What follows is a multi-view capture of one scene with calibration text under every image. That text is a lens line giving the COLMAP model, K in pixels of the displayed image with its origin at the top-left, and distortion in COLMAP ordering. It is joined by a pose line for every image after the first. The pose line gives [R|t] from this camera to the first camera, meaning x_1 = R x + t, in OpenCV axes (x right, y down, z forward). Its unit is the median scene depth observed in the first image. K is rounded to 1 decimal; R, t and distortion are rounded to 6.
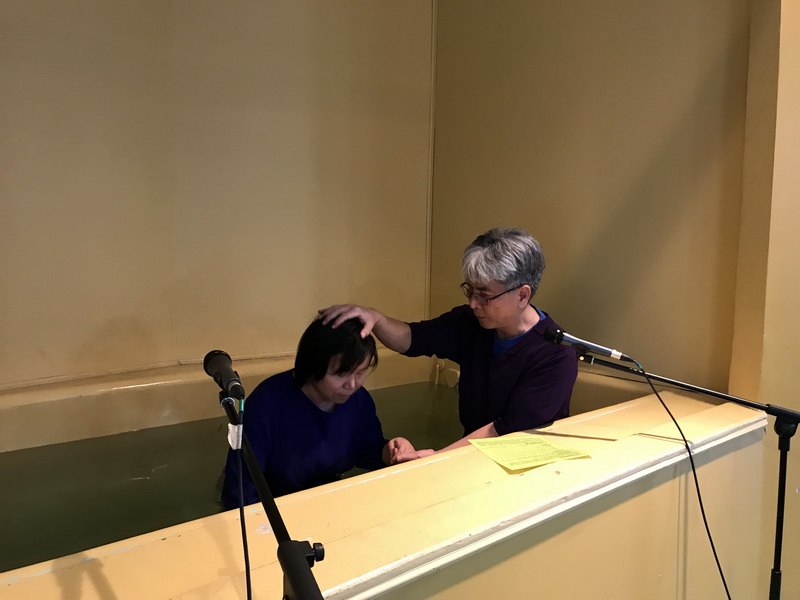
lens RADIAL K [[659.7, 0, 397.4], [0, 659.7, 299.2], [0, 0, 1]] dist [0.020470, -0.014091]
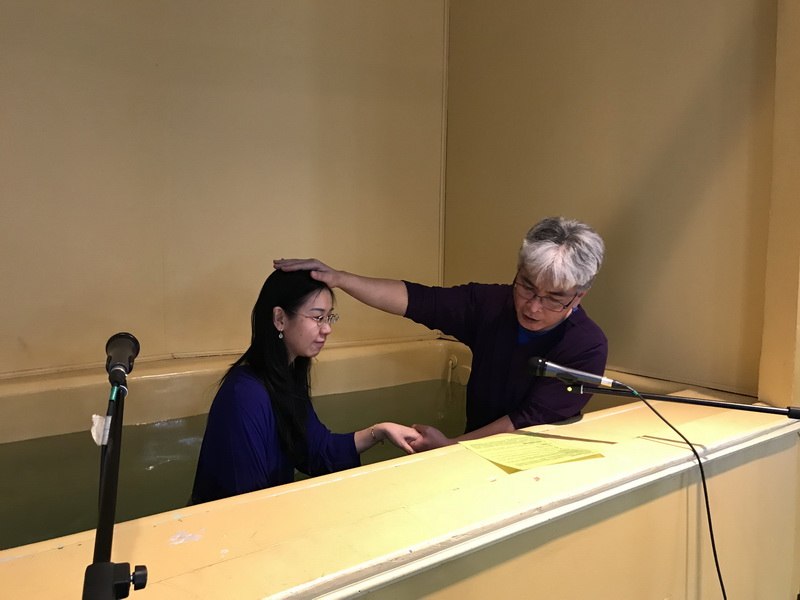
lens RADIAL K [[657.9, 0, 400.0], [0, 657.9, 300.0], [0, 0, 1]] dist [0.009942, -0.002213]
pose [[0.997464, -0.000047, -0.071170, 0.122716], [-0.000028, 0.999999, -0.001049, 0.027059], [0.071170, 0.001049, 0.997464, 0.120938]]
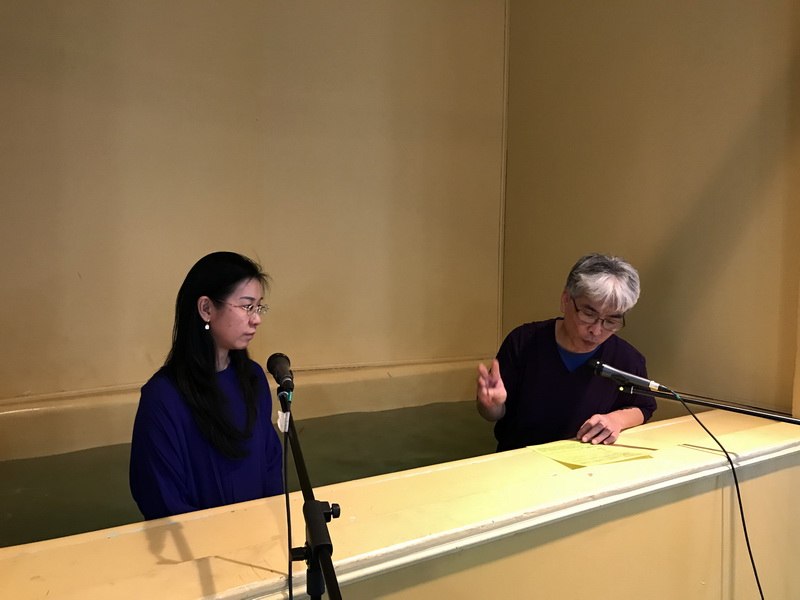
lens RADIAL K [[659.7, 0, 397.4], [0, 659.7, 299.2], [0, 0, 1]] dist [0.020470, -0.014091]
pose [[0.988894, 0.002907, -0.148594, 0.090238], [-0.006918, 0.999625, -0.026482, 0.007977], [0.148461, 0.027216, 0.988544, -0.112427]]
